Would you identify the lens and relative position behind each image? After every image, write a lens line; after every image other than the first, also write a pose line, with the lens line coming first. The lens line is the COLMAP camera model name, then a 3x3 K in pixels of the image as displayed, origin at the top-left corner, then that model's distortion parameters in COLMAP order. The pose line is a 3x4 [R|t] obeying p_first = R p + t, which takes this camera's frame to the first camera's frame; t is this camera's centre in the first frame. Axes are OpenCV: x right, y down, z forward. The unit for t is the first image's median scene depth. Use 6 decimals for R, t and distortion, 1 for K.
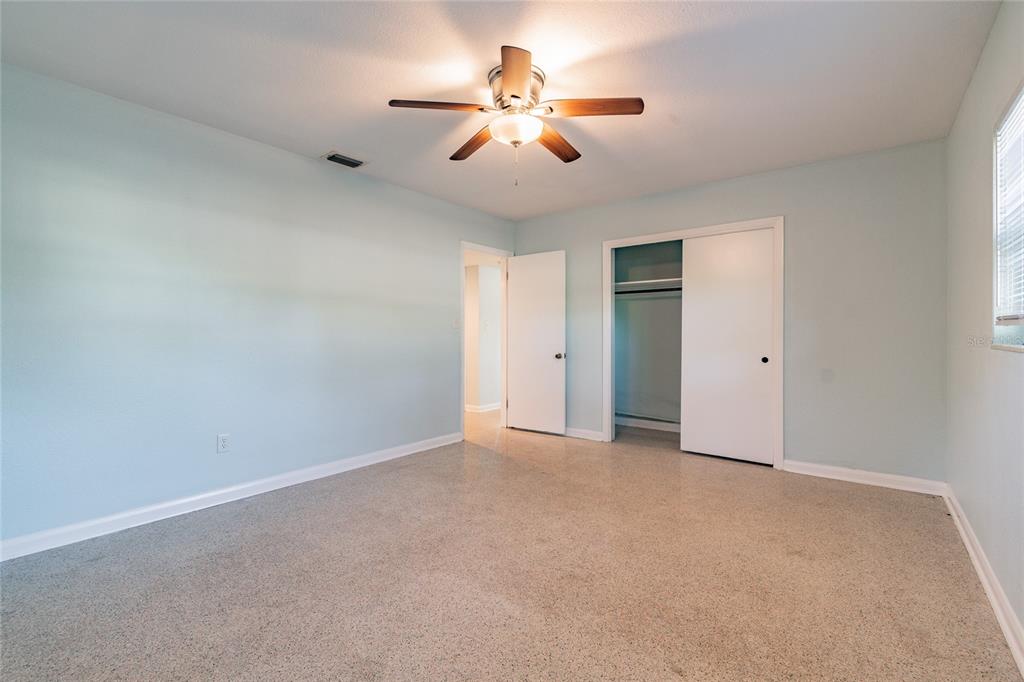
lens RADIAL K [[453.2, 0, 511.9], [0, 453.2, 337.6], [0, 0, 1]] dist [0.003541, -0.001565]
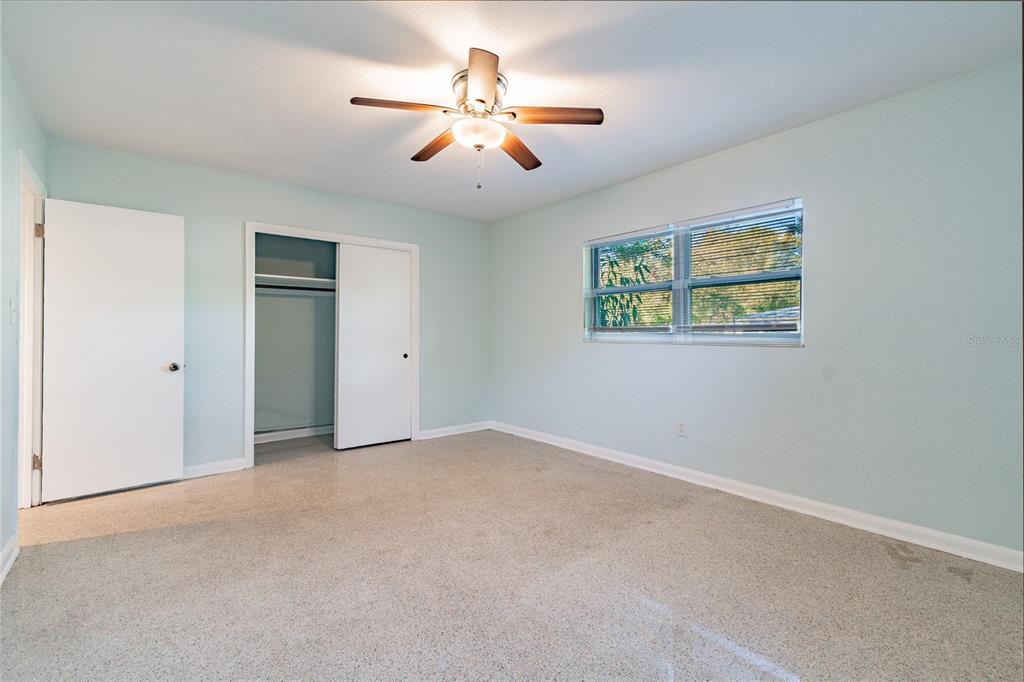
lens RADIAL K [[453.2, 0, 510.2], [0, 453.2, 334.3], [0, 0, 1]] dist [0.003541, -0.001565]
pose [[0.208935, 0.001816, 0.977928, -0.570801], [0.004422, 0.999986, -0.002802, -0.005731], [-0.977920, 0.004910, 0.208924, 0.433854]]
